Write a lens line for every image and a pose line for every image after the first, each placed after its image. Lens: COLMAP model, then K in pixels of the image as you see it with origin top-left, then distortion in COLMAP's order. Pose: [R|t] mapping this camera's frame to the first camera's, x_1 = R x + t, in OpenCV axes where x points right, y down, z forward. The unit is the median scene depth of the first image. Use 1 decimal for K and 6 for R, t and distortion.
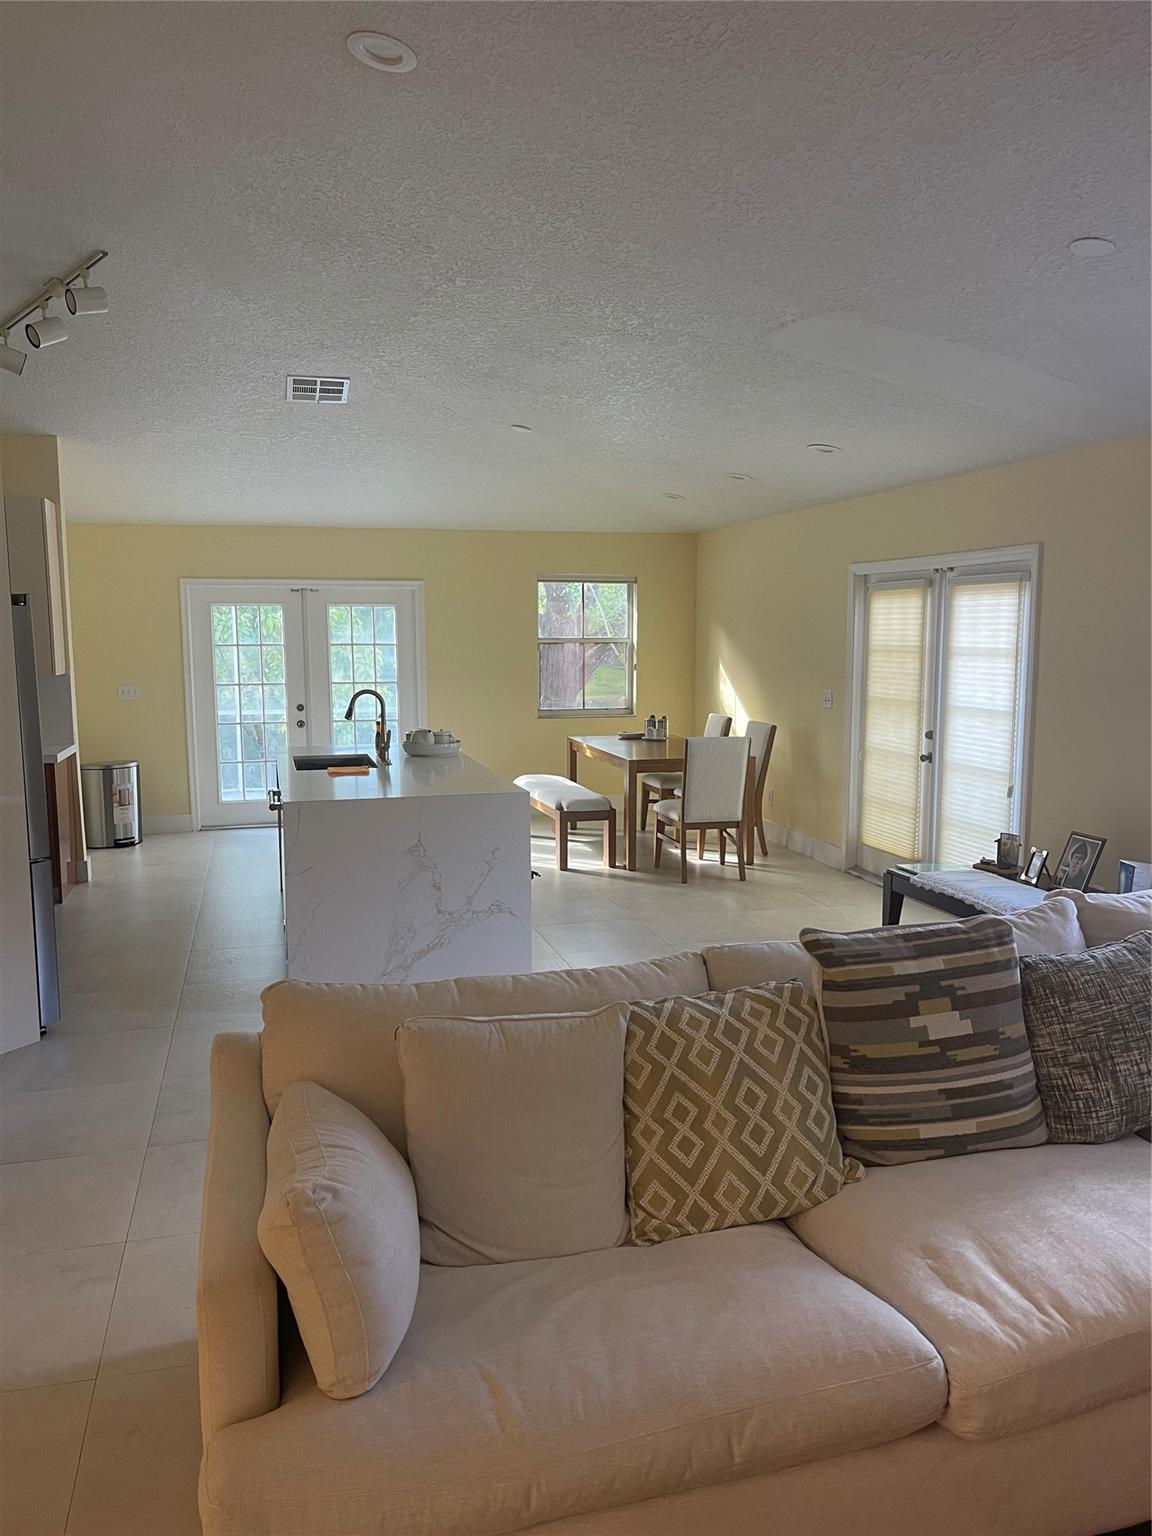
lens RADIAL K [[1160.6, 0, 572.3], [0, 1160.6, 779.6], [0, 0, 1]] dist [0.049734, -0.052742]
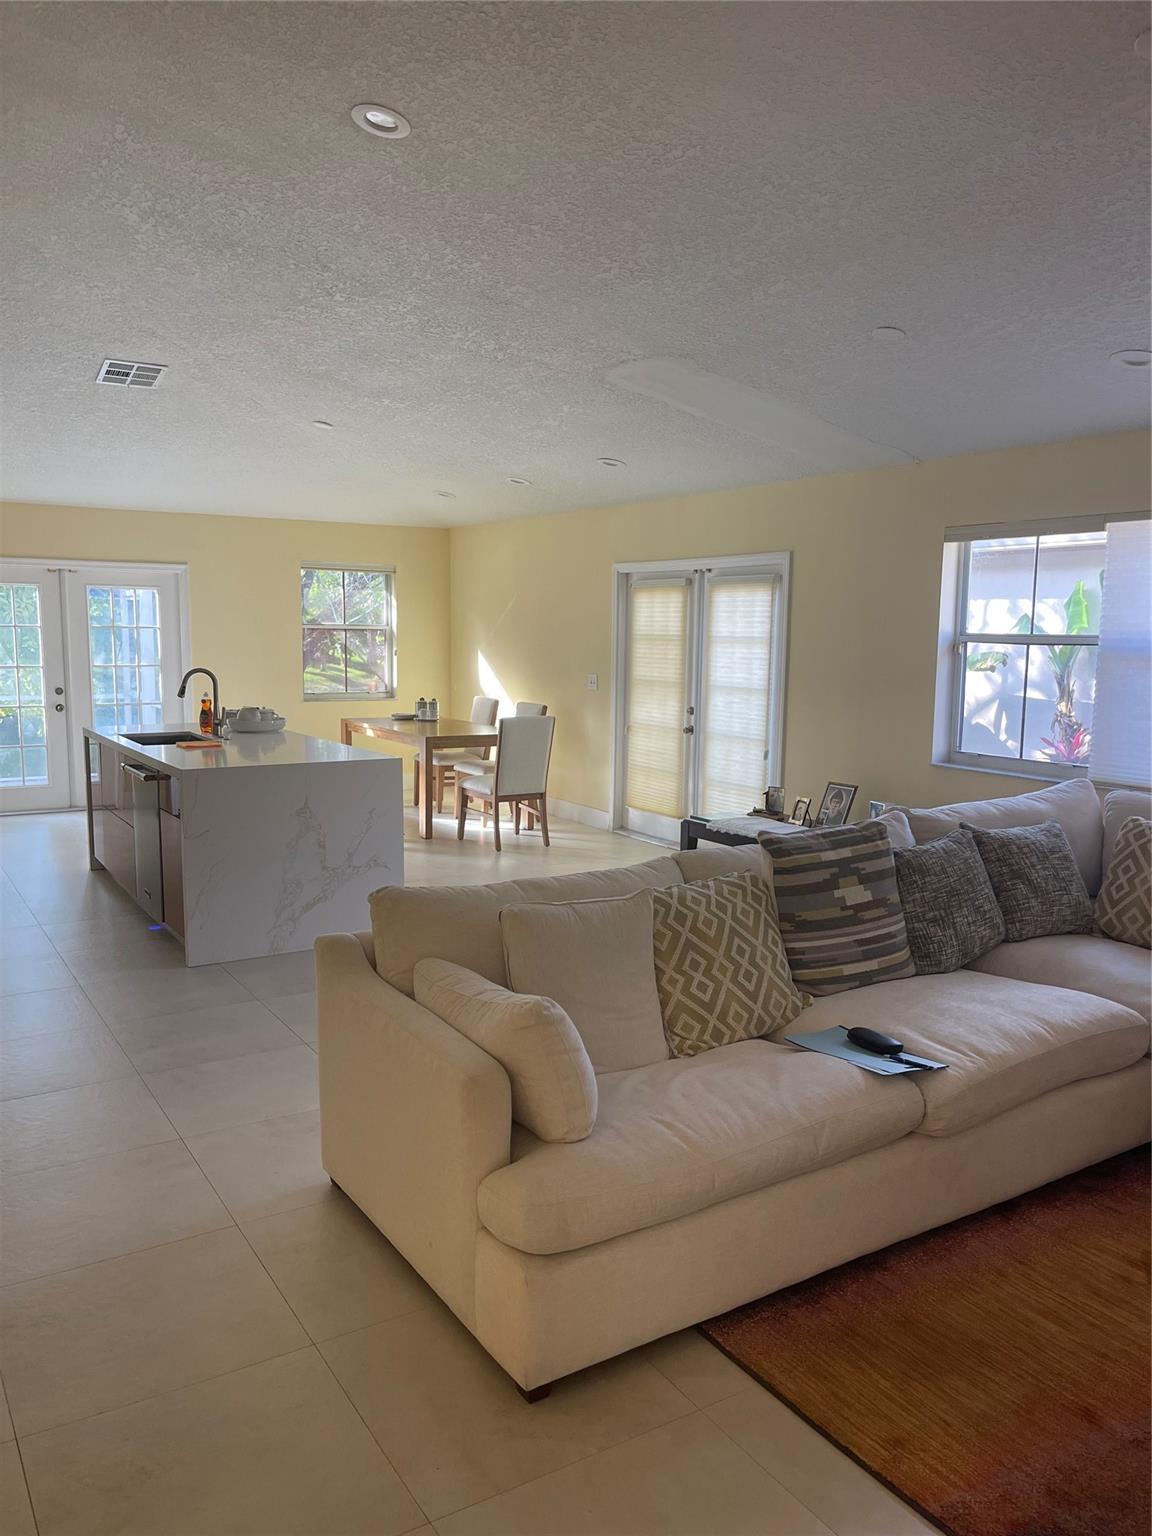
lens RADIAL K [[1160.6, 0, 573.8], [0, 1160.6, 784.4], [0, 0, 1]] dist [0.049734, -0.052742]
pose [[0.956204, -0.024419, 0.291682, -0.396930], [0.021811, 0.999688, 0.012188, 0.050536], [-0.291889, -0.005292, 0.956438, -0.234628]]
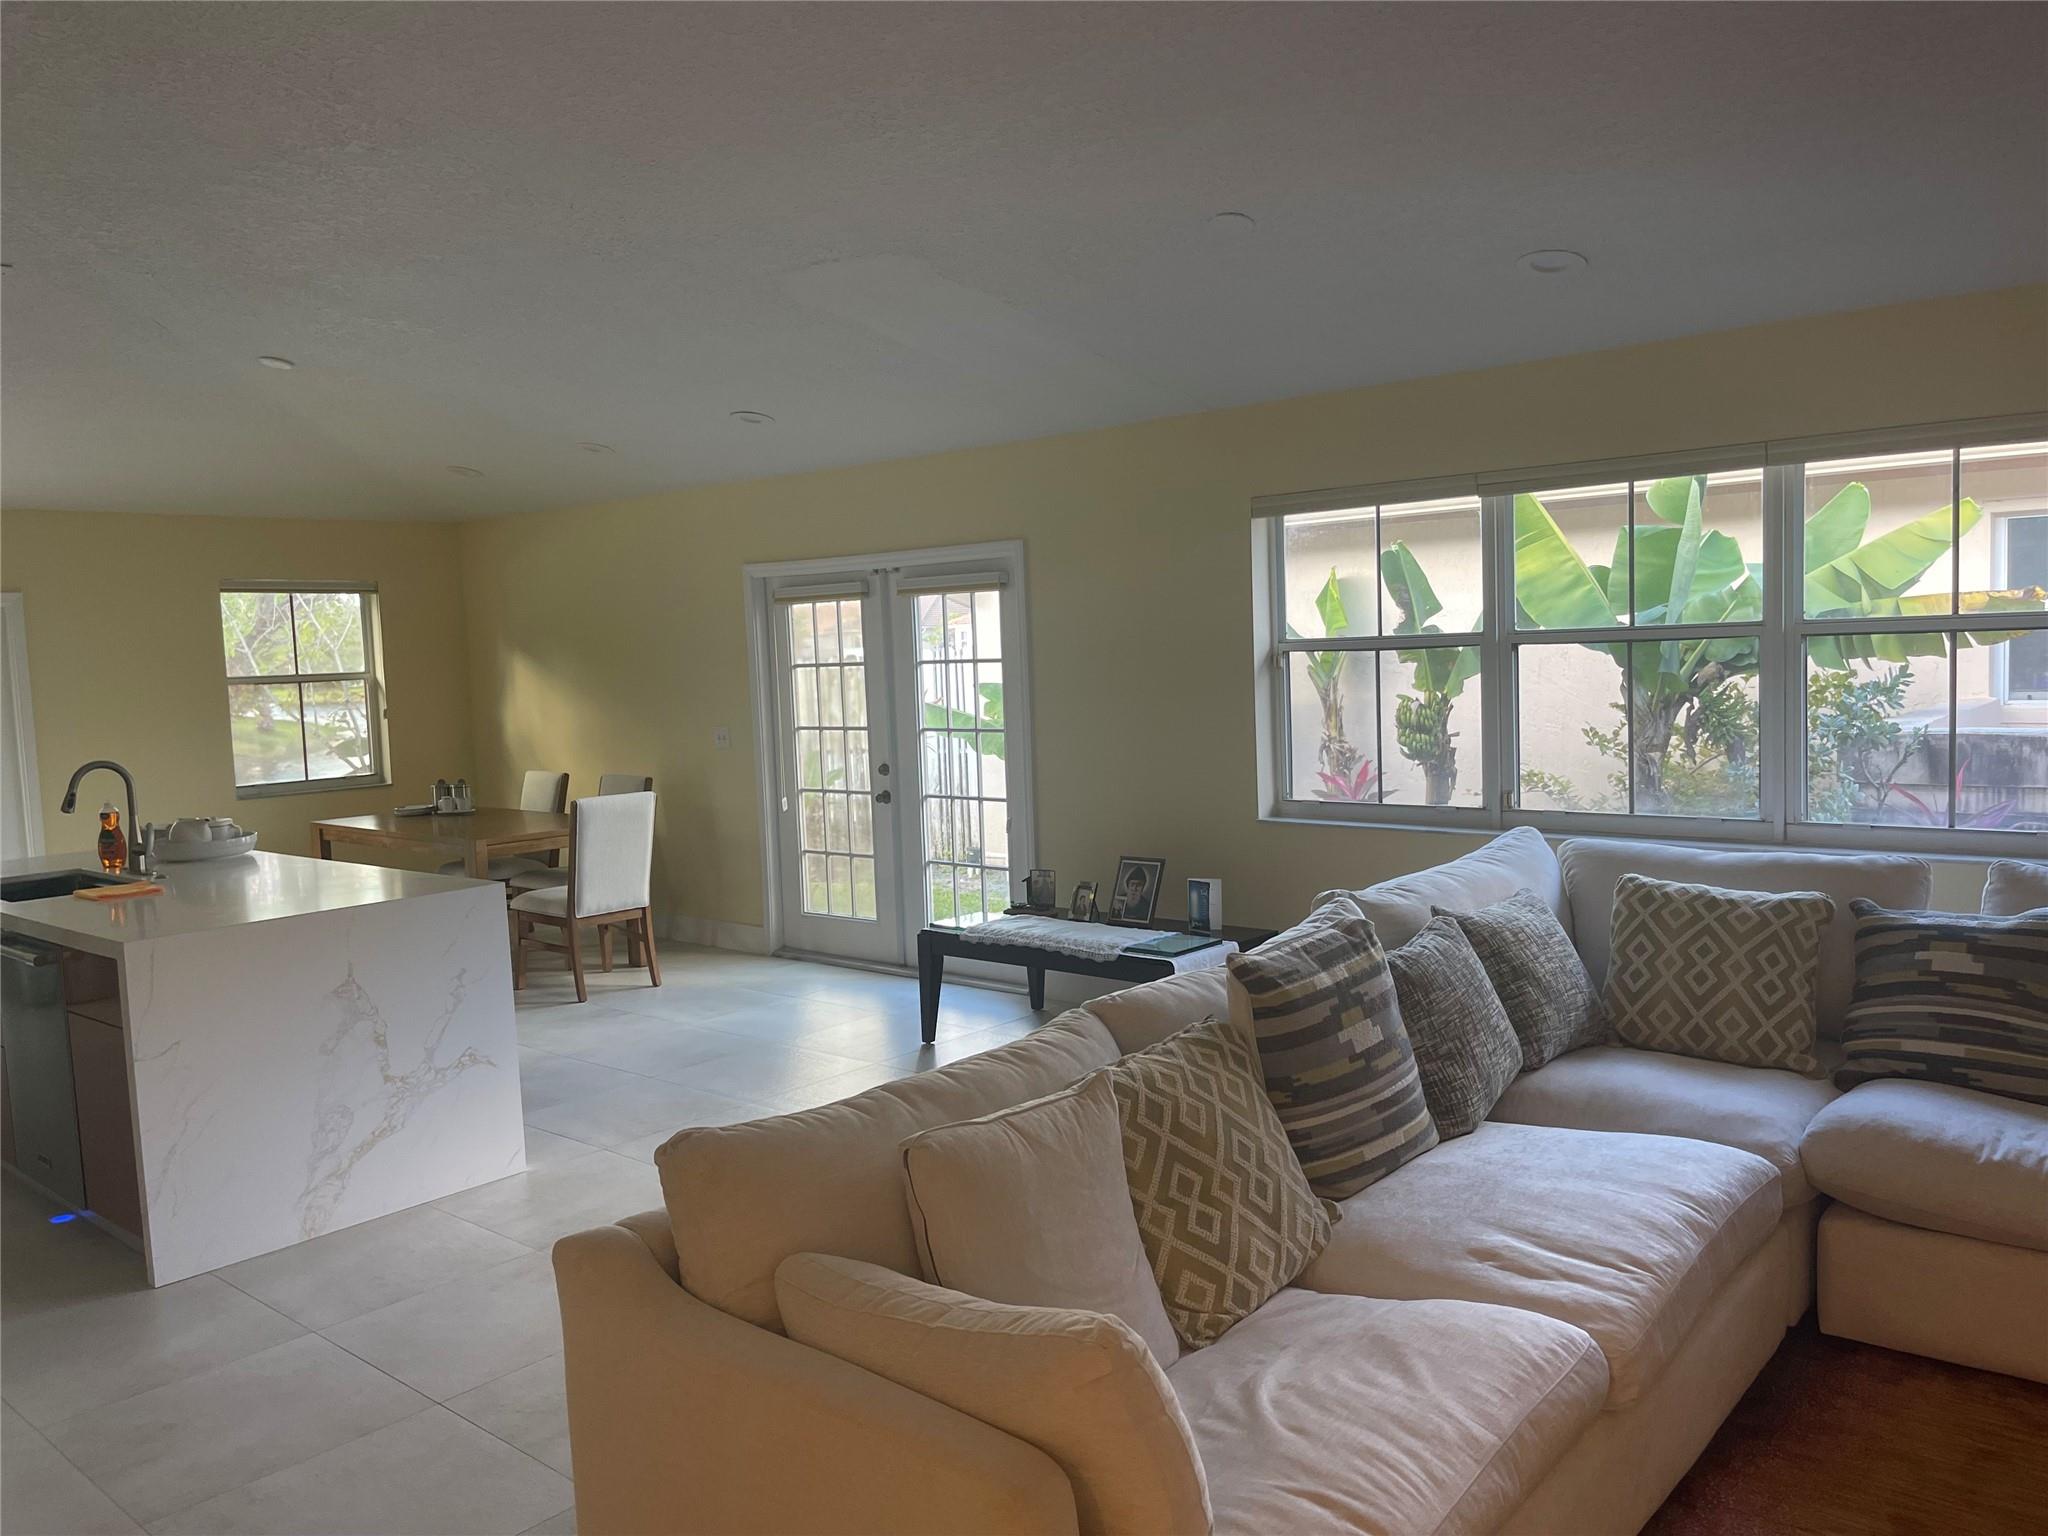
lens RADIAL K [[1547.5, 0, 1028.7], [0, 1547.5, 773.5], [0, 0, 1]] dist [0.049734, -0.052742]
pose [[0.830423, -0.076060, 0.551918, -0.549278], [0.106968, 0.993974, -0.023966, 0.003808], [-0.546769, 0.078939, 0.833554, 0.093364]]
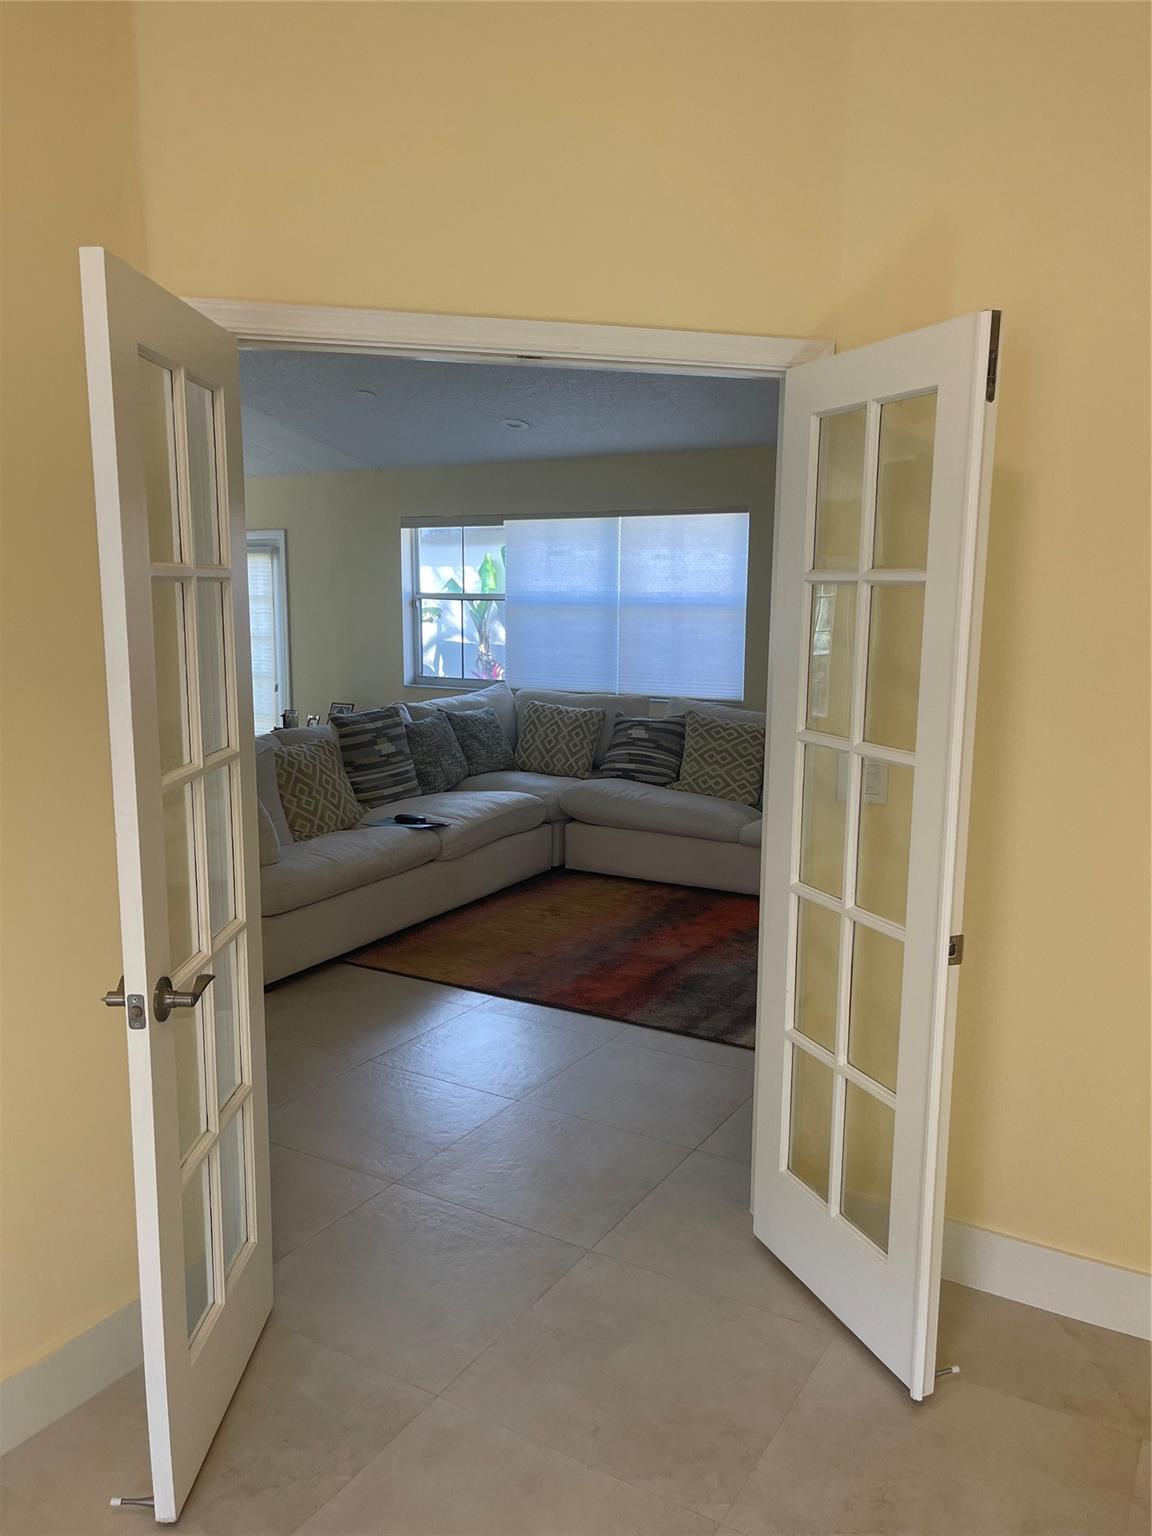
lens RADIAL K [[1160.6, 0, 578.6], [0, 1160.6, 783.0], [0, 0, 1]] dist [0.049734, -0.052742]
pose [[0.709270, -0.104769, 0.697108, -1.016092], [0.079193, 0.994476, 0.068887, 0.143010], [-0.700475, 0.006347, 0.713649, -0.919587]]
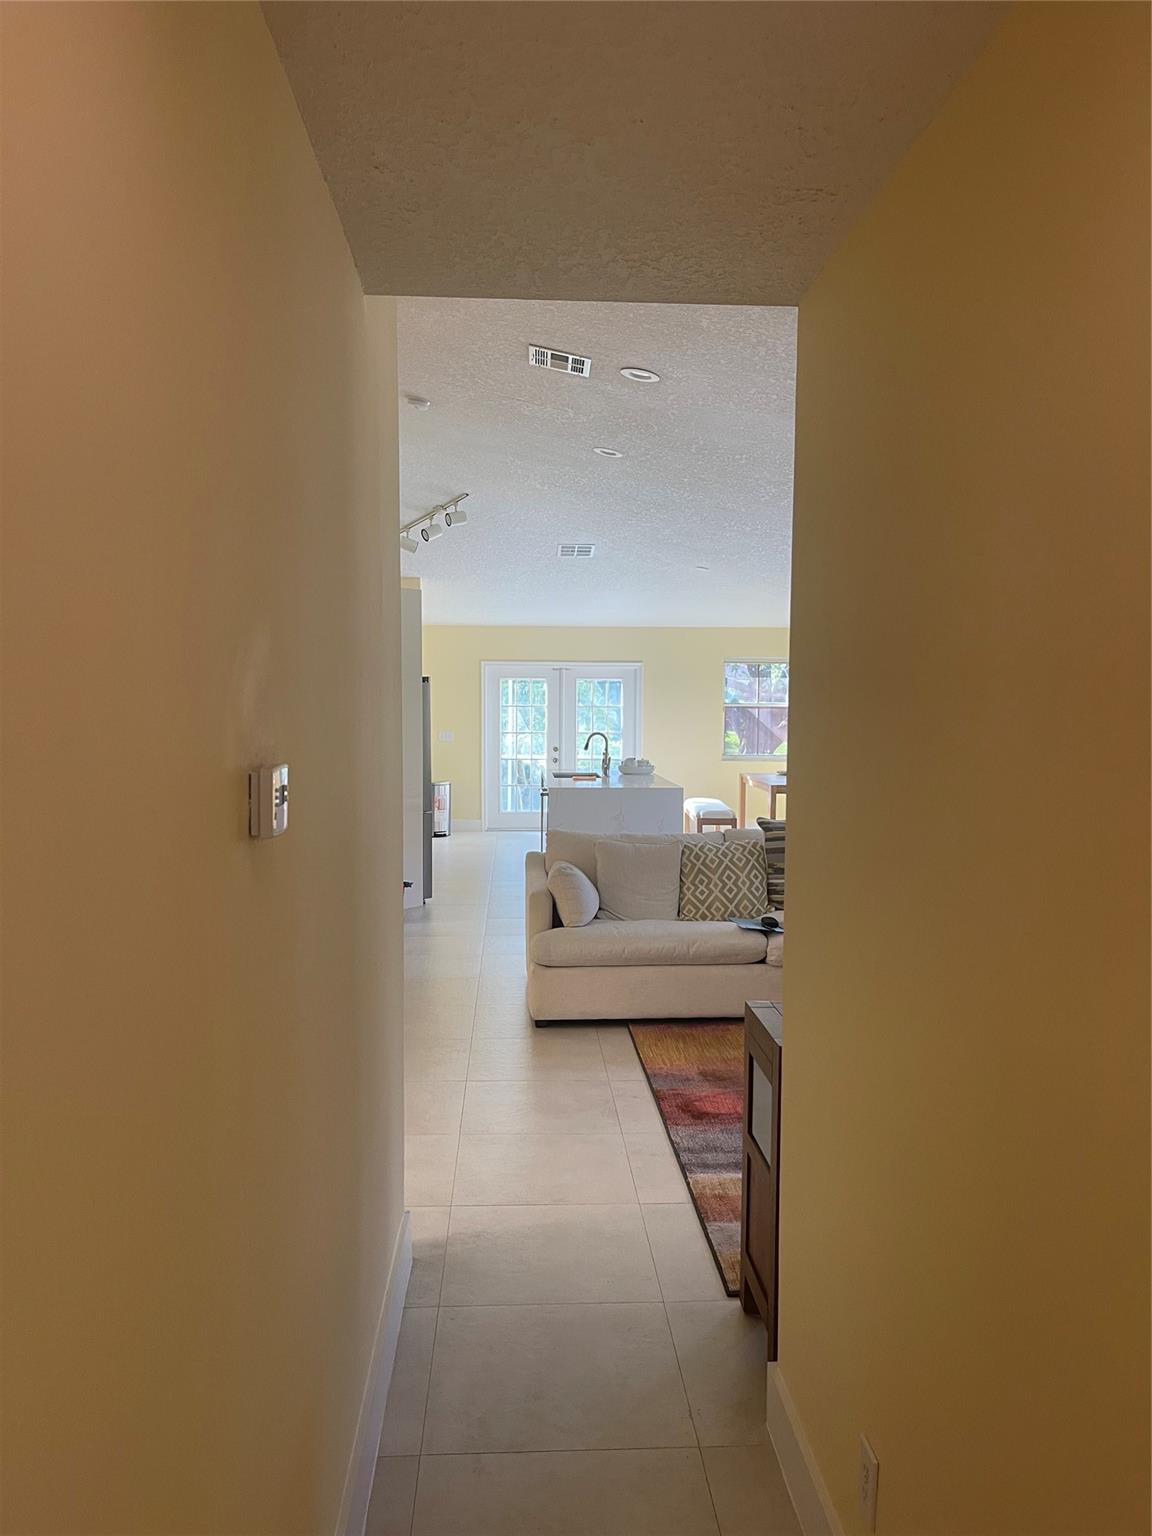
lens RADIAL K [[1160.6, 0, 573.6], [0, 1160.6, 772.6], [0, 0, 1]] dist [0.049734, -0.052742]
pose [[0.978355, 0.024532, -0.205473, 0.312500], [-0.037532, 0.997516, -0.059611, 0.191159], [0.203500, 0.066033, 0.976846, -1.473691]]
